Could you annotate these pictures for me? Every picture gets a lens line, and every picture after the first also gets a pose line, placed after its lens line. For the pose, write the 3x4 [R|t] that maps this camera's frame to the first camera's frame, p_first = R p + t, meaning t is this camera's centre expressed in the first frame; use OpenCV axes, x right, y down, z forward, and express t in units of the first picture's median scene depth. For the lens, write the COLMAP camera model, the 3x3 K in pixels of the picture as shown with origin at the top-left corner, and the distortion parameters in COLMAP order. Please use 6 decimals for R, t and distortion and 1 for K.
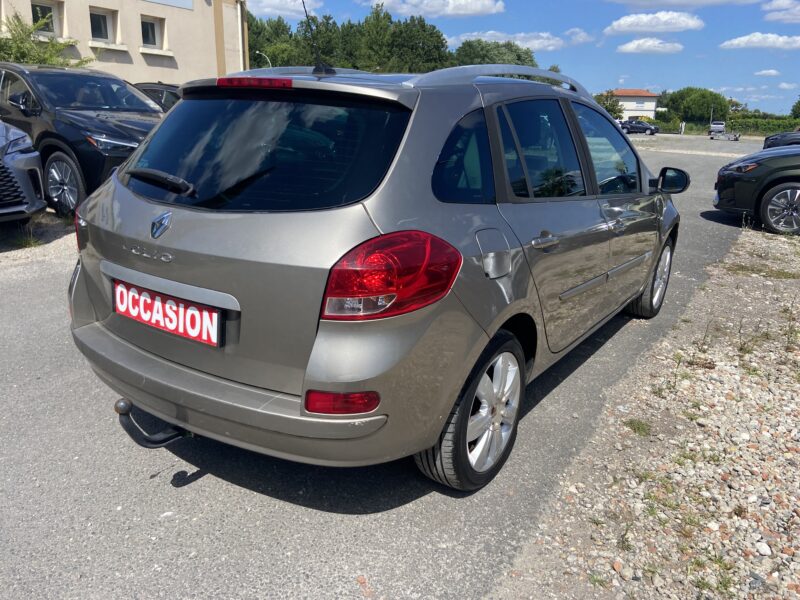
lens RADIAL K [[607.2, 0, 412.8], [0, 607.2, 300.9], [0, 0, 1]] dist [0.103726, -0.135898]
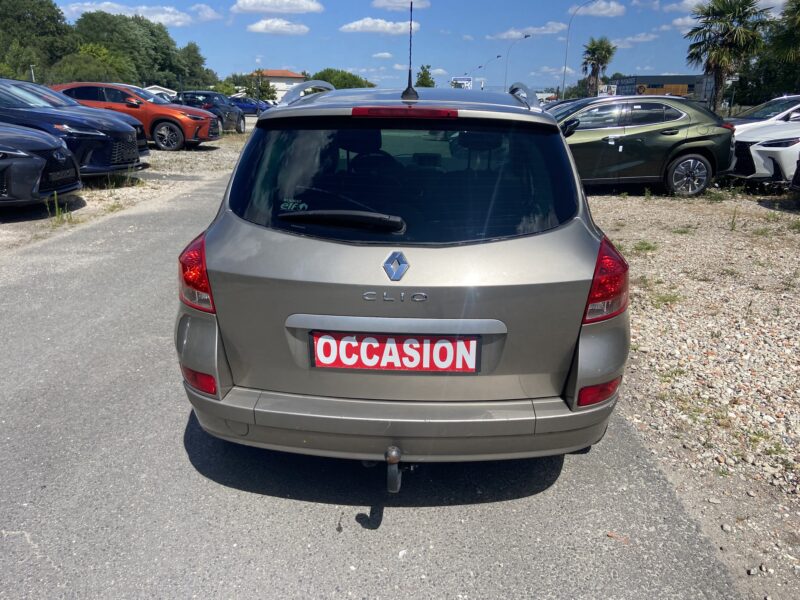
lens RADIAL K [[607.2, 0, 412.8], [0, 607.2, 300.9], [0, 0, 1]] dist [0.103726, -0.135898]
pose [[0.849936, -0.182980, 0.494092, -0.624374], [0.167188, 0.982958, 0.076429, -0.098335], [-0.499657, 0.017647, 0.866044, 0.103033]]
